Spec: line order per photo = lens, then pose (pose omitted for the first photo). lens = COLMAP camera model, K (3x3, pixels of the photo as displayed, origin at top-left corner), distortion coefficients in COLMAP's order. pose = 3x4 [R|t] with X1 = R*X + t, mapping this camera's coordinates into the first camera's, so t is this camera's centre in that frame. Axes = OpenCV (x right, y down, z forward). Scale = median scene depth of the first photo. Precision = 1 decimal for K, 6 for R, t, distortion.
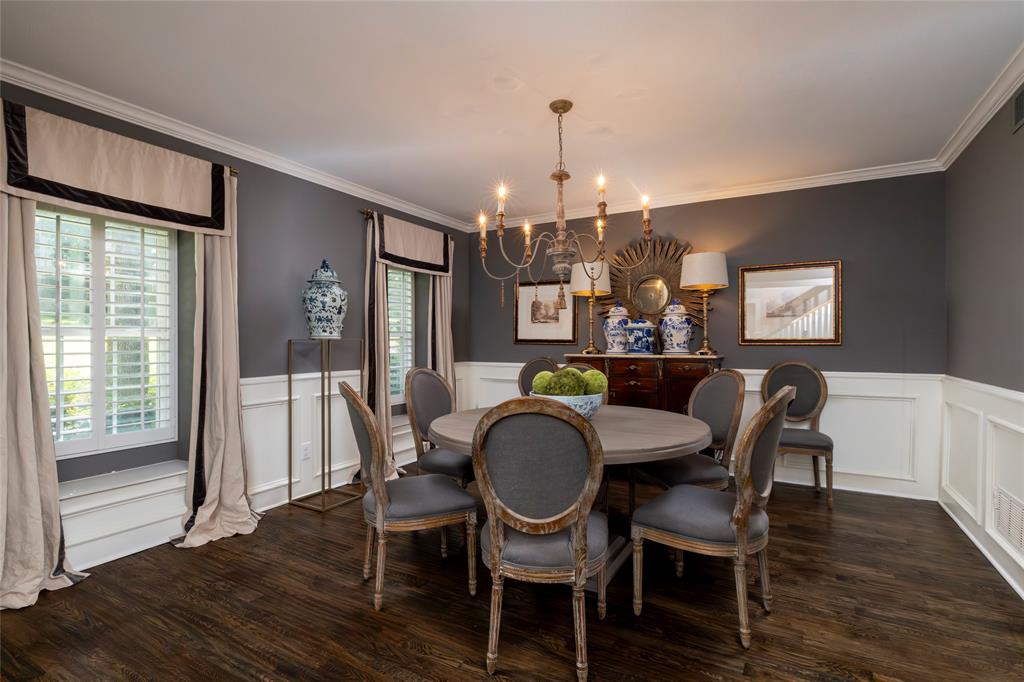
lens RADIAL K [[495.4, 0, 512.0], [0, 495.4, 341.0], [0, 0, 1]] dist [0.001167, 0.000283]
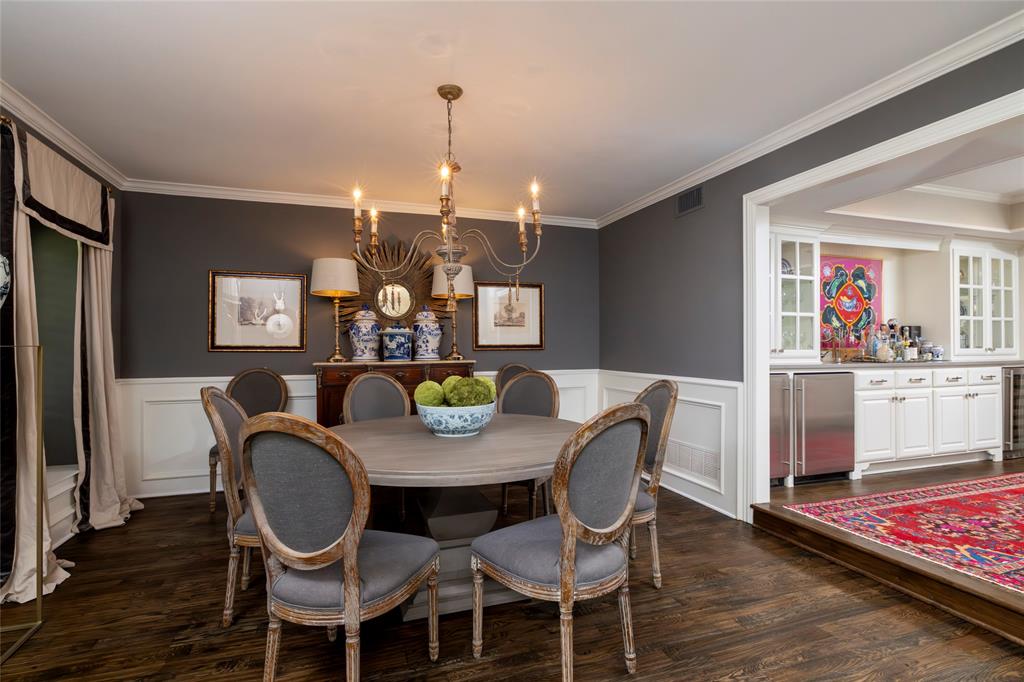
lens RADIAL K [[501.2, 0, 512.0], [0, 501.2, 341.0], [0, 0, 1]] dist [0.025967, 0.000131]
pose [[0.679521, 0.005353, 0.733636, -0.312835], [0.003611, 0.999937, -0.010640, -0.000604], [-0.733647, 0.009879, 0.679459, 0.174732]]
